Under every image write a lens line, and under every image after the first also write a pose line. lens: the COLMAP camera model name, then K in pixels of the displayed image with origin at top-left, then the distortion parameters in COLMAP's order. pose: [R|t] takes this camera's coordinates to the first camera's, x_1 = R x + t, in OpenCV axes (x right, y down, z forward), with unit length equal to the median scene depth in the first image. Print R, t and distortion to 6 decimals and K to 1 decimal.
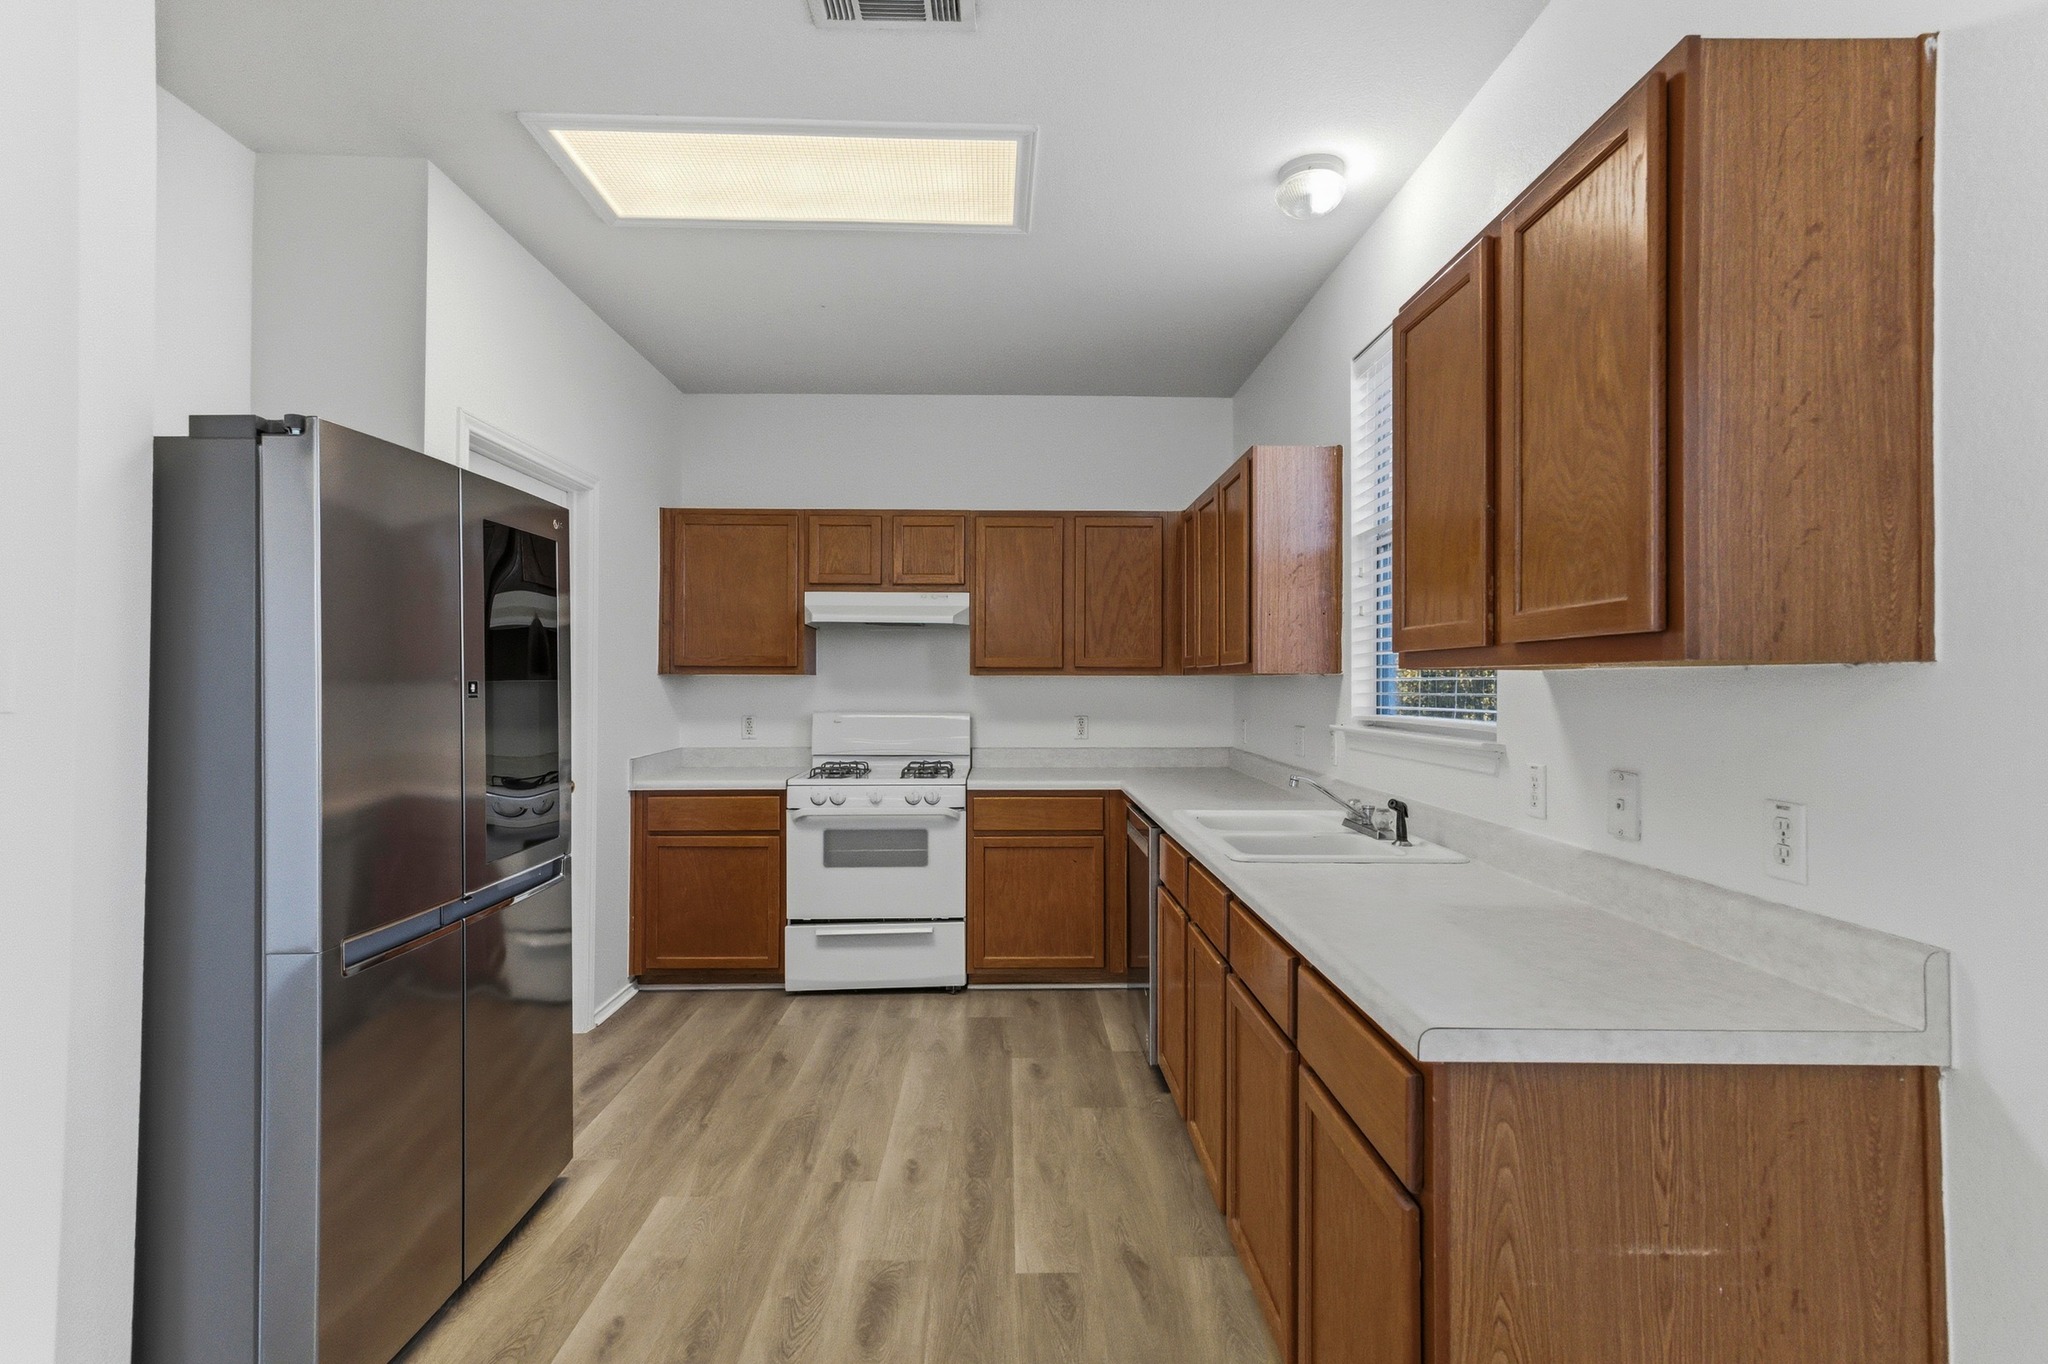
lens RADIAL K [[808.9, 0, 1030.4], [0, 808.9, 688.1], [0, 0, 1]] dist [0.001492, 0.000401]
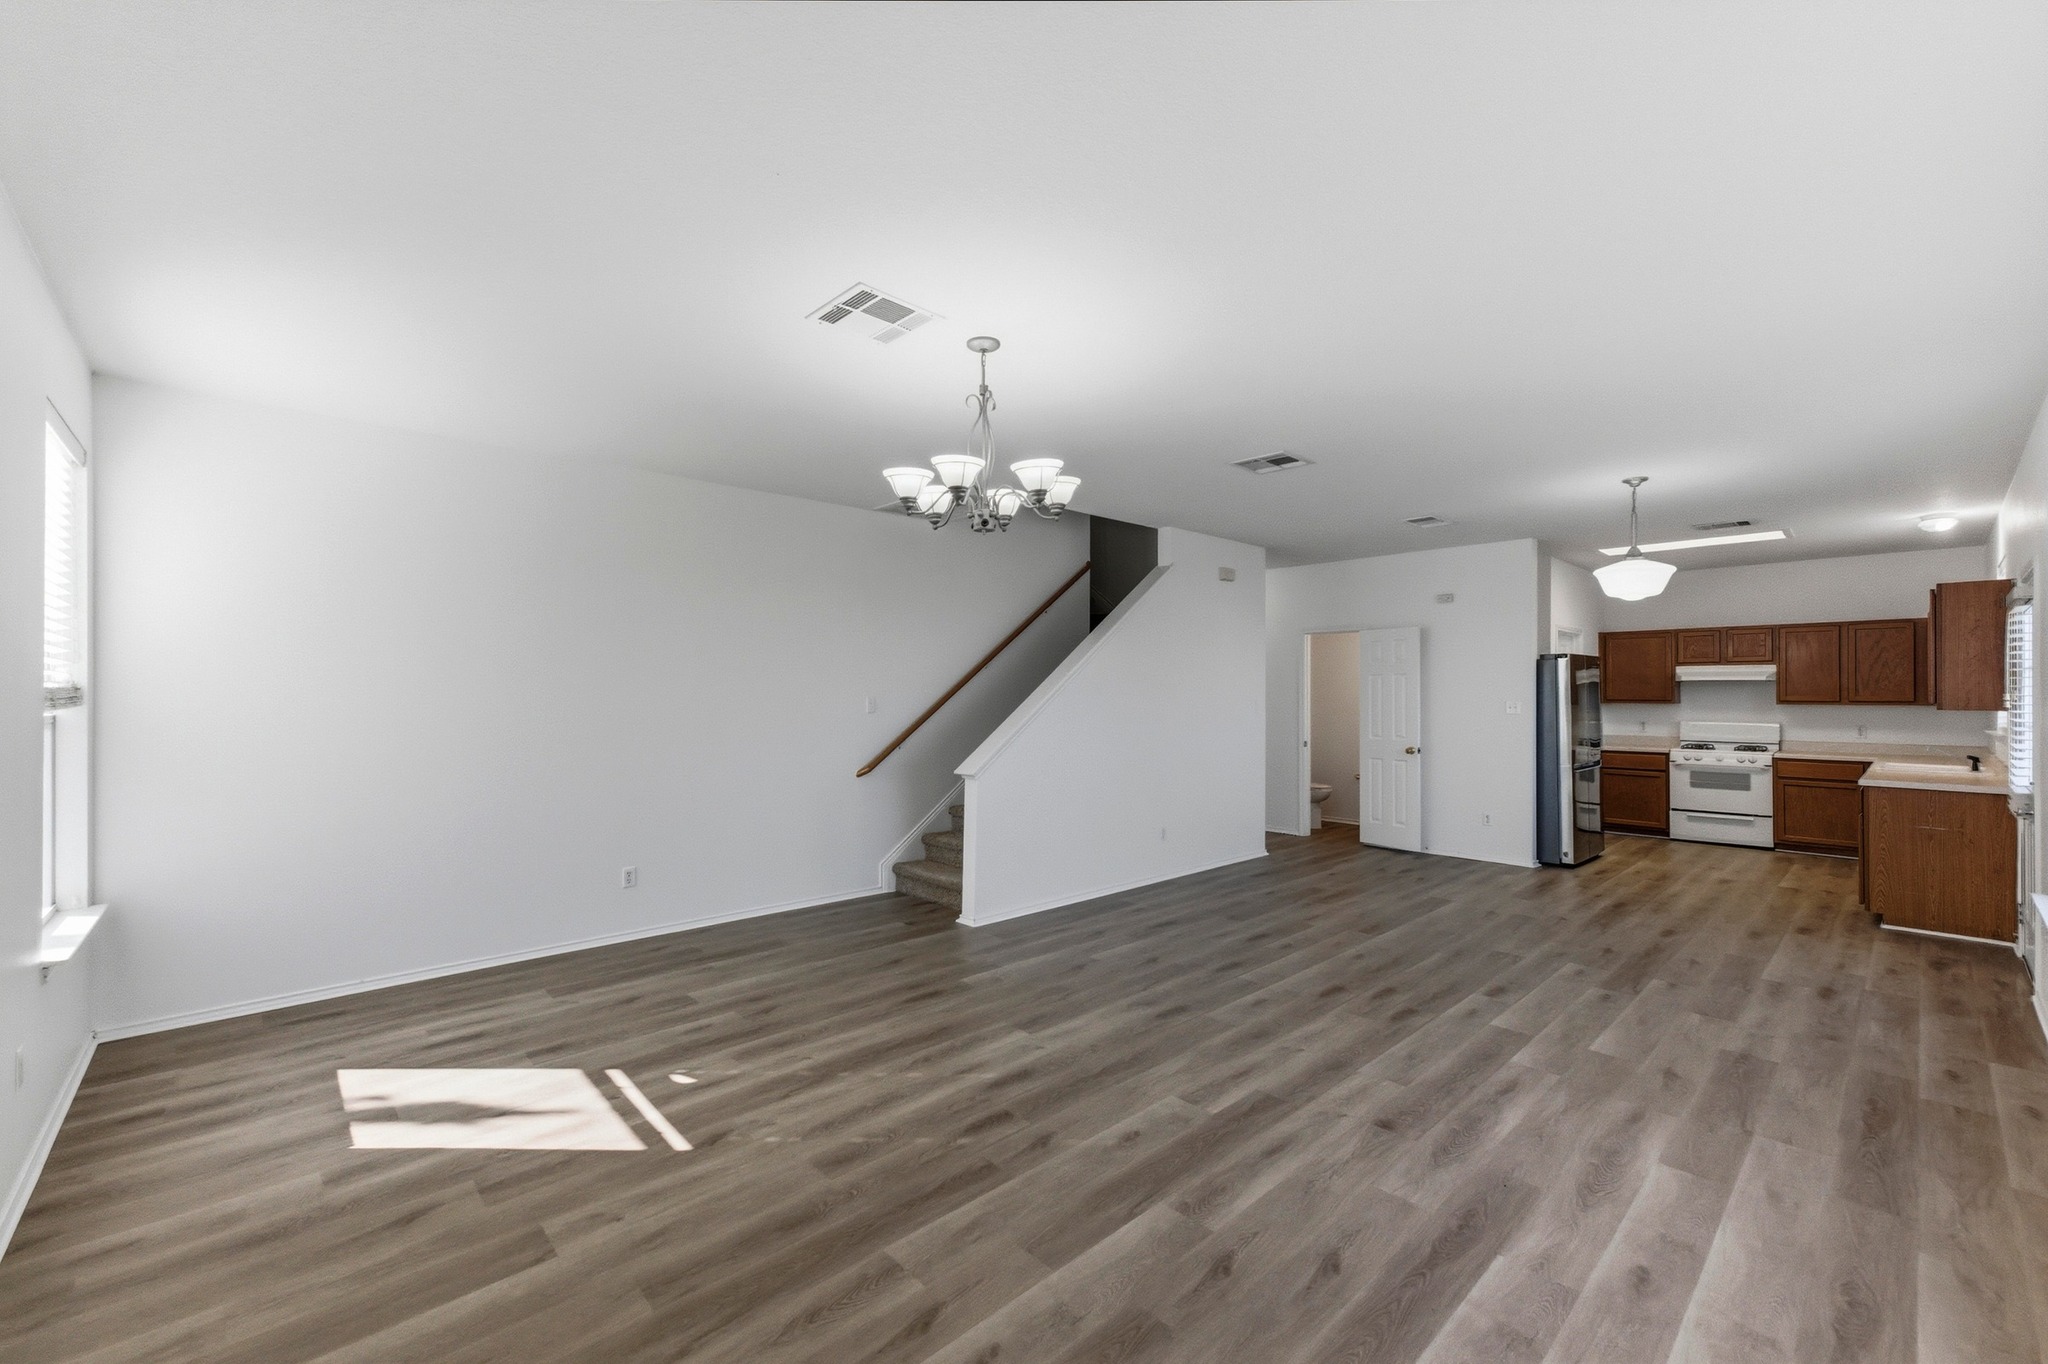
lens RADIAL K [[808.9, 0, 1030.4], [0, 808.9, 688.1], [0, 0, 1]] dist [0.001492, 0.000401]
pose [[0.640917, -0.010033, -0.767545, 0.310487], [-0.003001, 0.999874, -0.015576, -0.021090], [0.767605, 0.012286, 0.640806, -1.903873]]
